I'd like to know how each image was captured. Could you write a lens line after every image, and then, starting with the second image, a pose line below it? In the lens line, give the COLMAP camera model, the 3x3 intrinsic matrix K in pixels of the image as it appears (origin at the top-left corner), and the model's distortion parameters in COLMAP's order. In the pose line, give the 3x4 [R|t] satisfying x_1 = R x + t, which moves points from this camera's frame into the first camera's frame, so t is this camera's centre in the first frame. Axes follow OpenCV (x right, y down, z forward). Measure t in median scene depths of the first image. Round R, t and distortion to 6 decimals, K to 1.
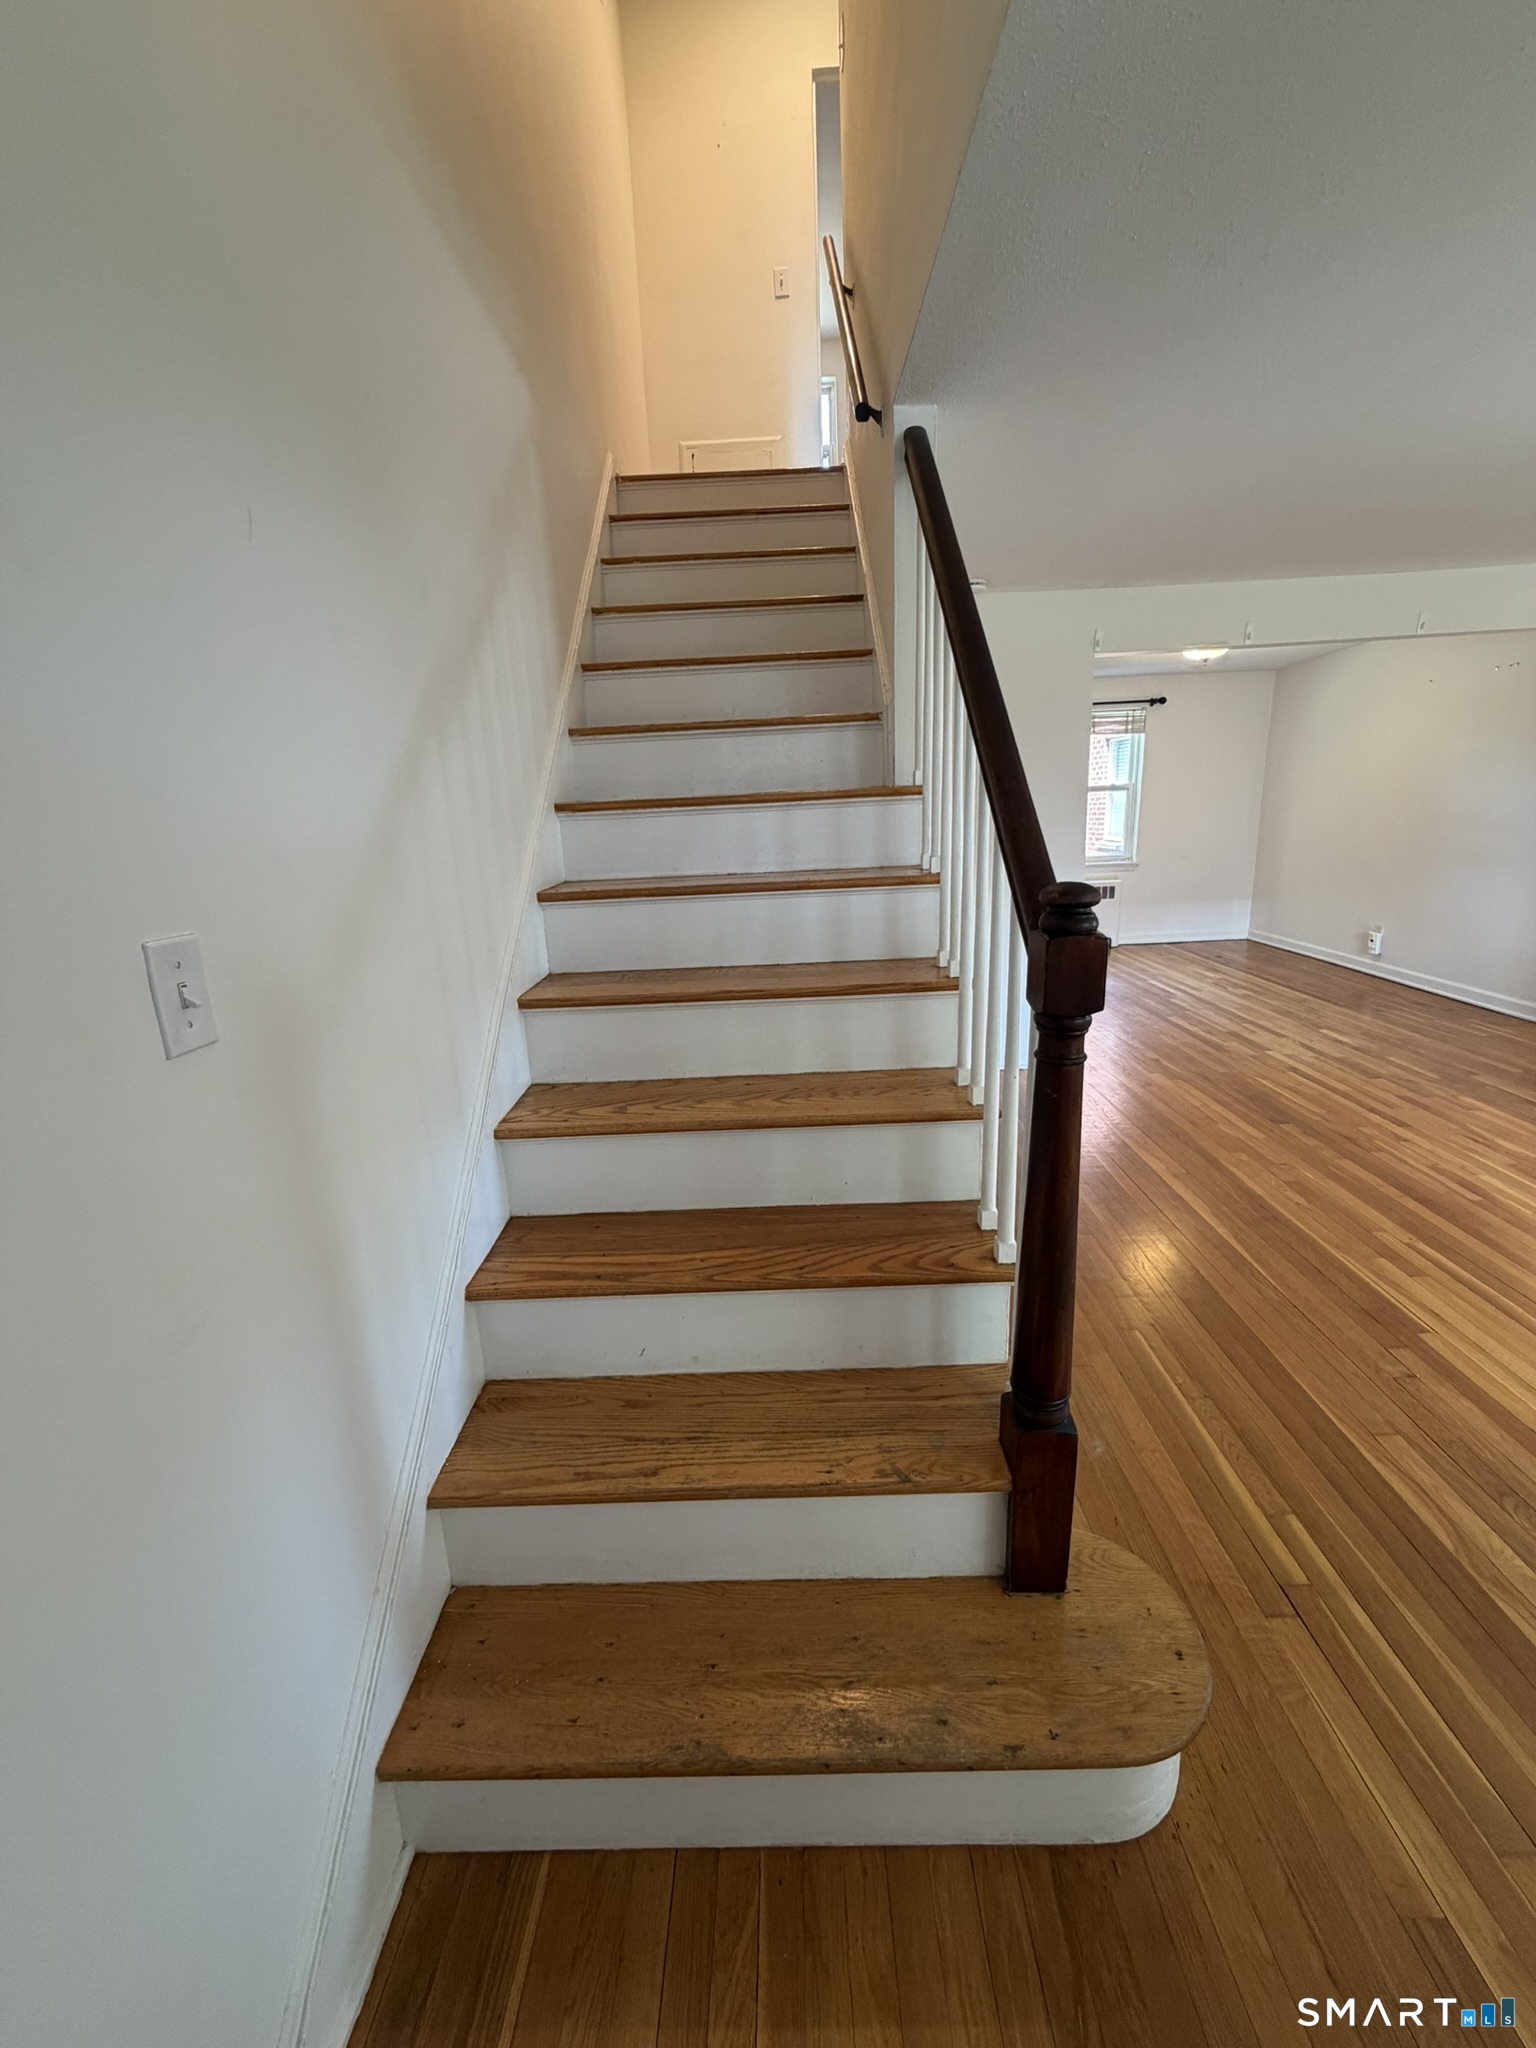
lens RADIAL K [[817.0, 0, 770.6], [0, 817.0, 1020.0], [0, 0, 1]] dist [0.000948, 0.000643]
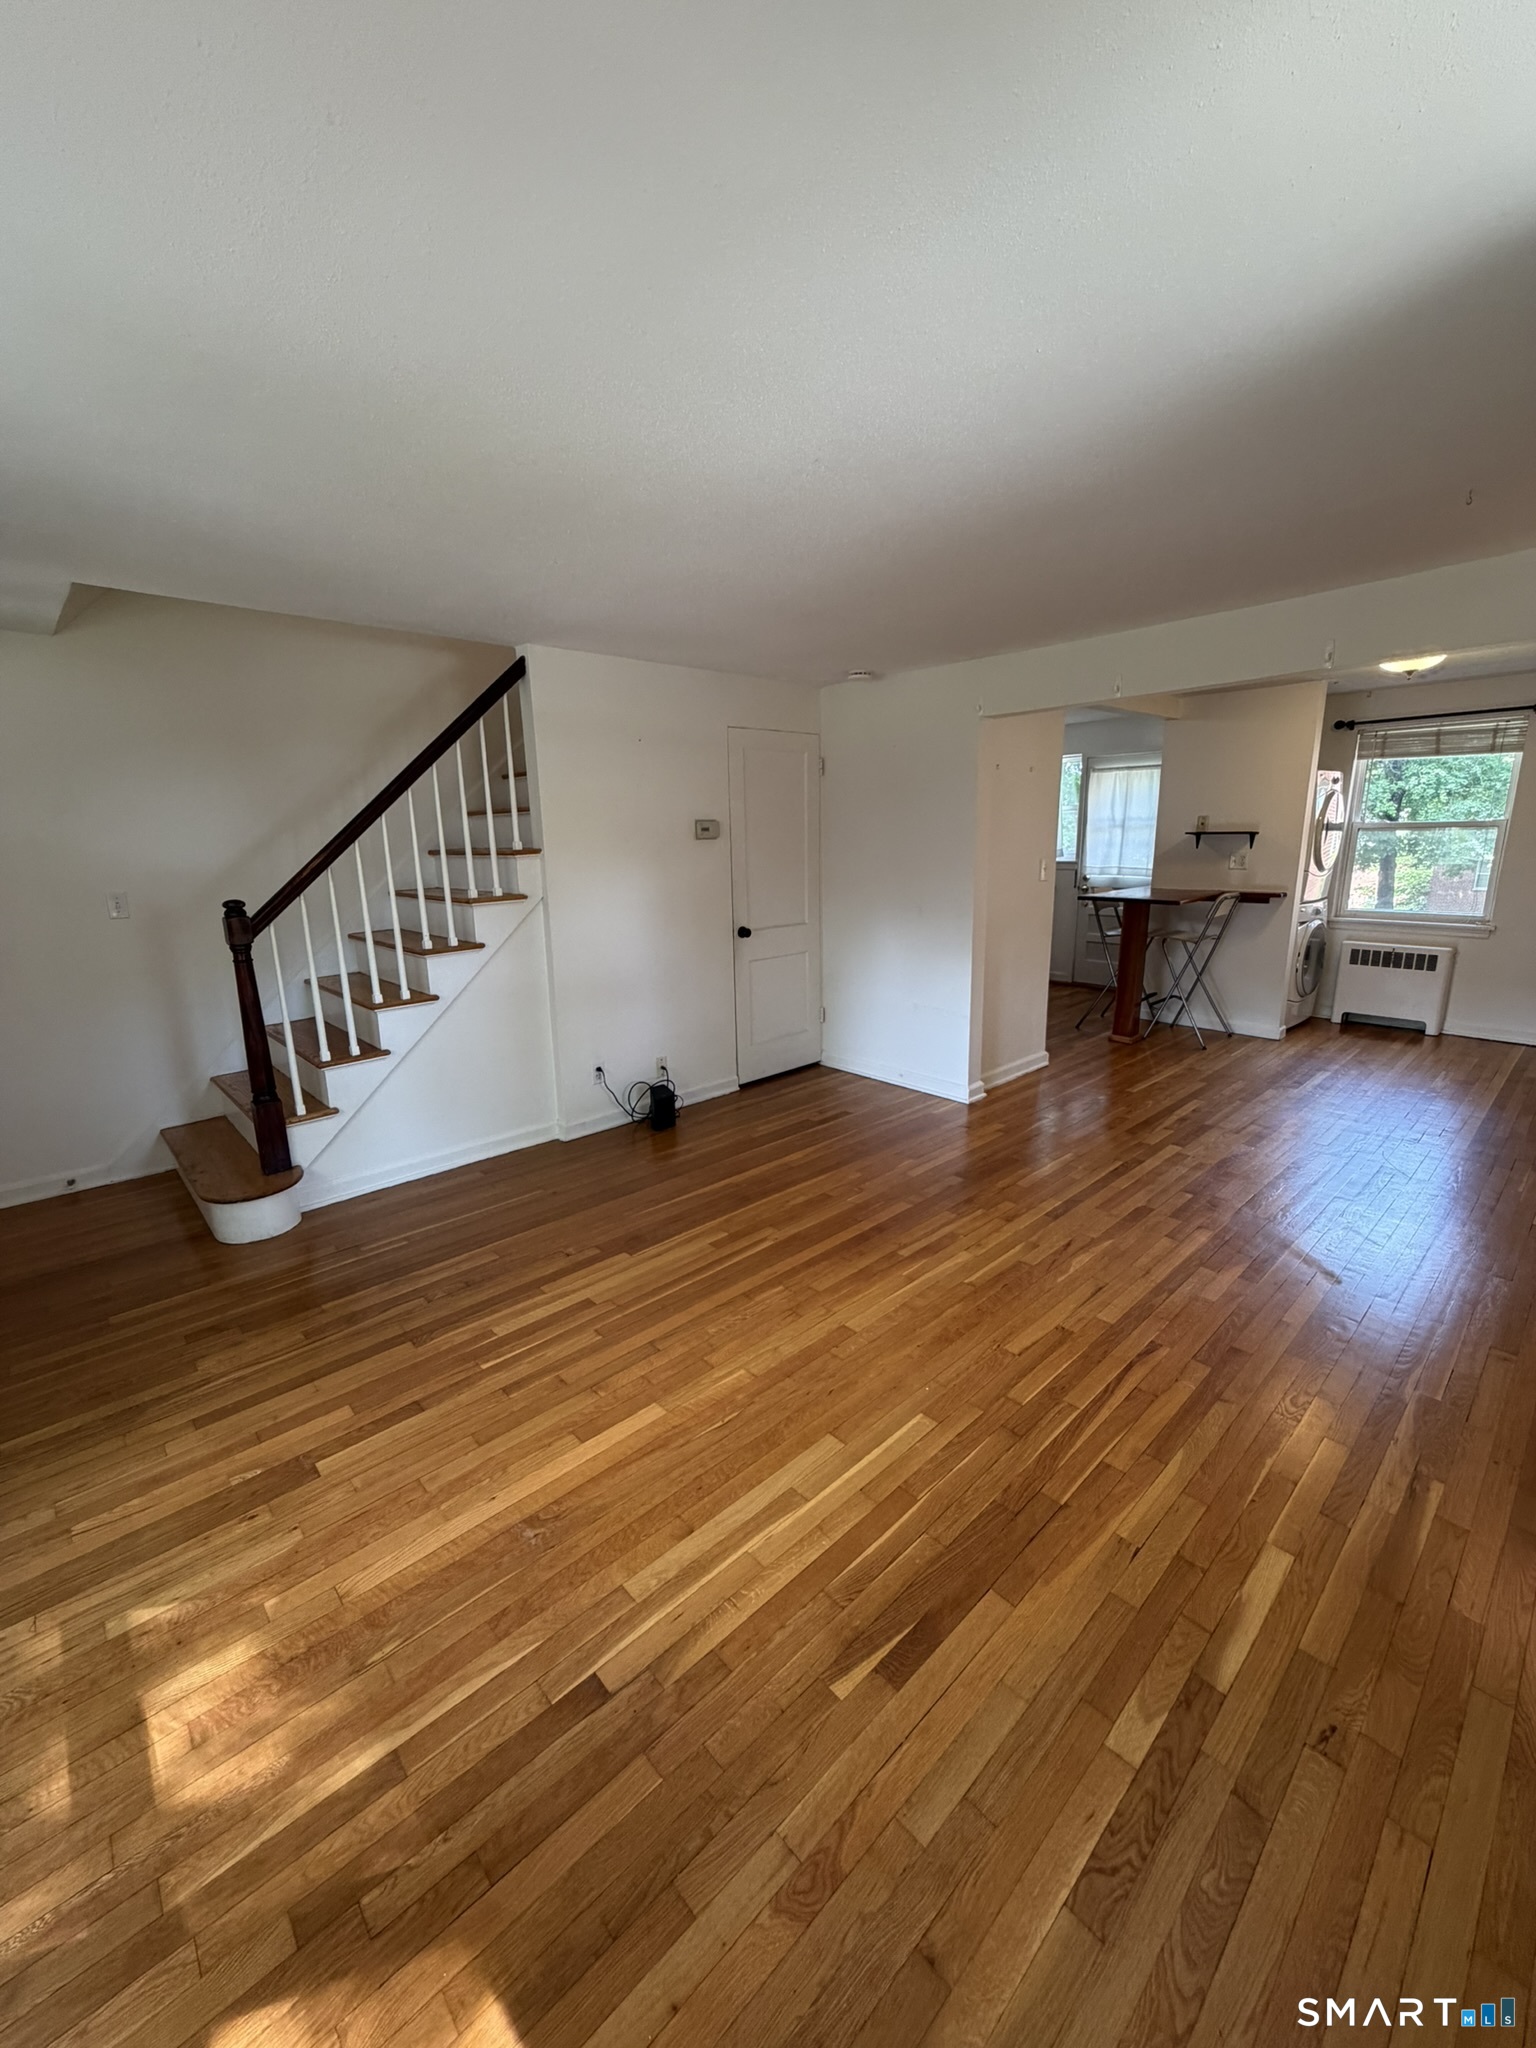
lens RADIAL K [[817.0, 0, 769.9], [0, 817.0, 1019.1], [0, 0, 1]] dist [0.000948, 0.000643]
pose [[0.691240, 0.191982, -0.696656, 0.997875], [-0.191996, 0.978205, 0.079067, -0.090130], [0.696652, 0.079101, 0.713035, 0.074961]]
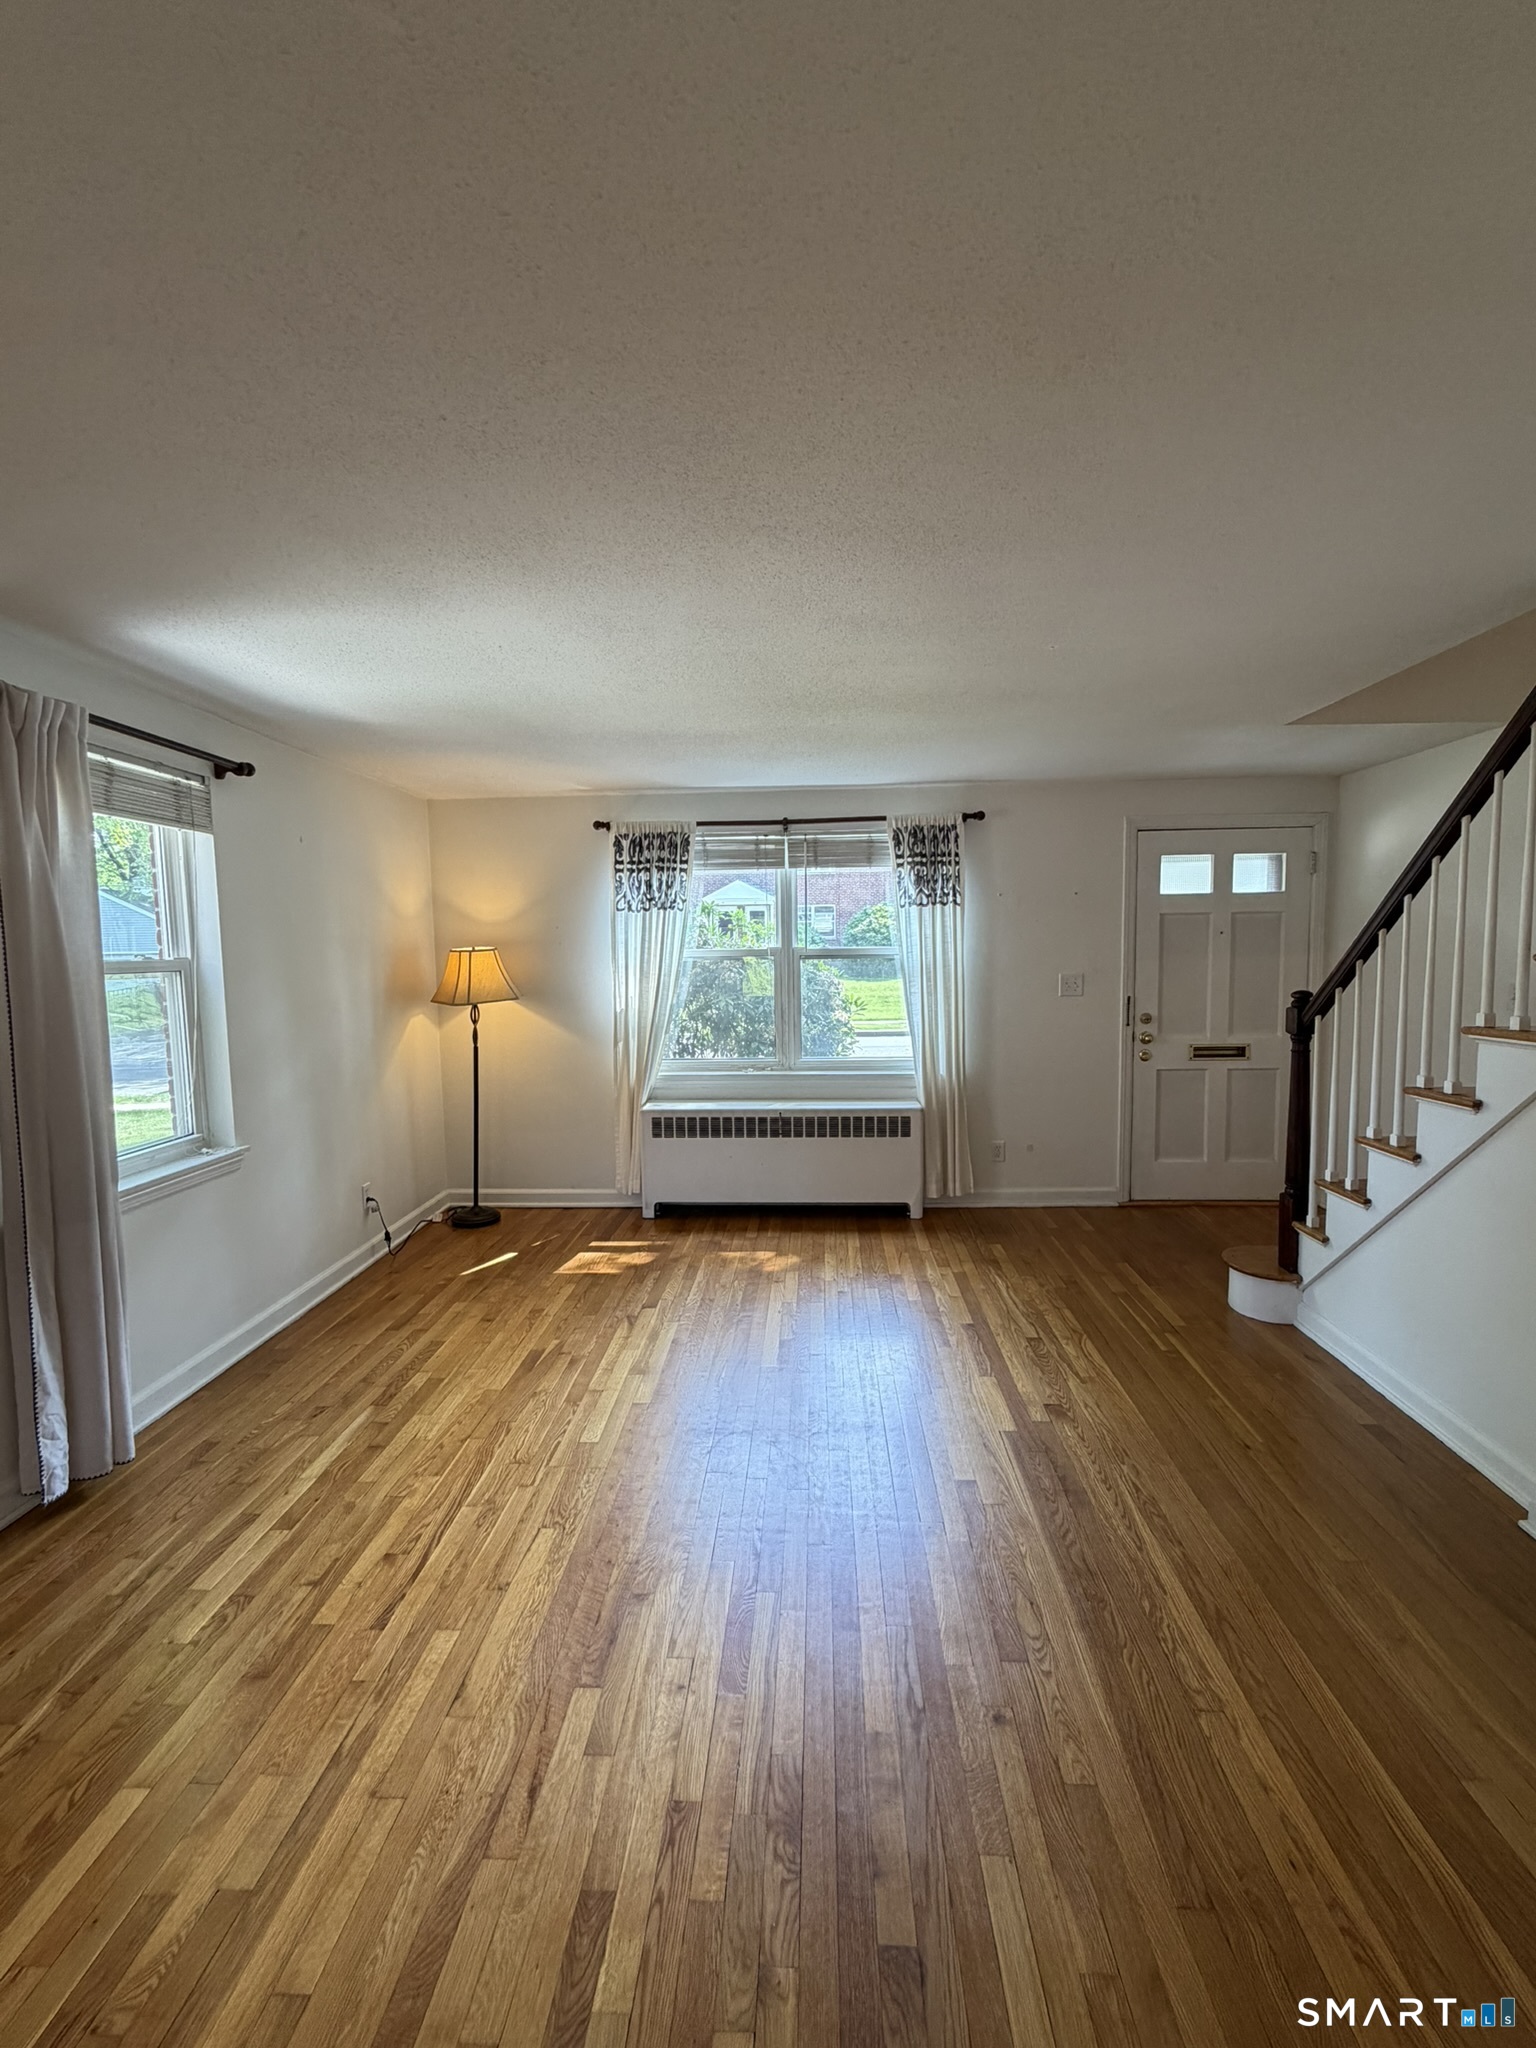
lens RADIAL K [[883.8, 0, 775.0], [0, 883.8, 1024.0], [0, 0, 1]] dist [-0.003408, 0.000190]
pose [[-0.997683, 0.054600, 0.040588, 0.562327], [0.065023, 0.940751, 0.332805, -0.323237], [-0.020012, 0.334673, -0.942122, 1.069600]]
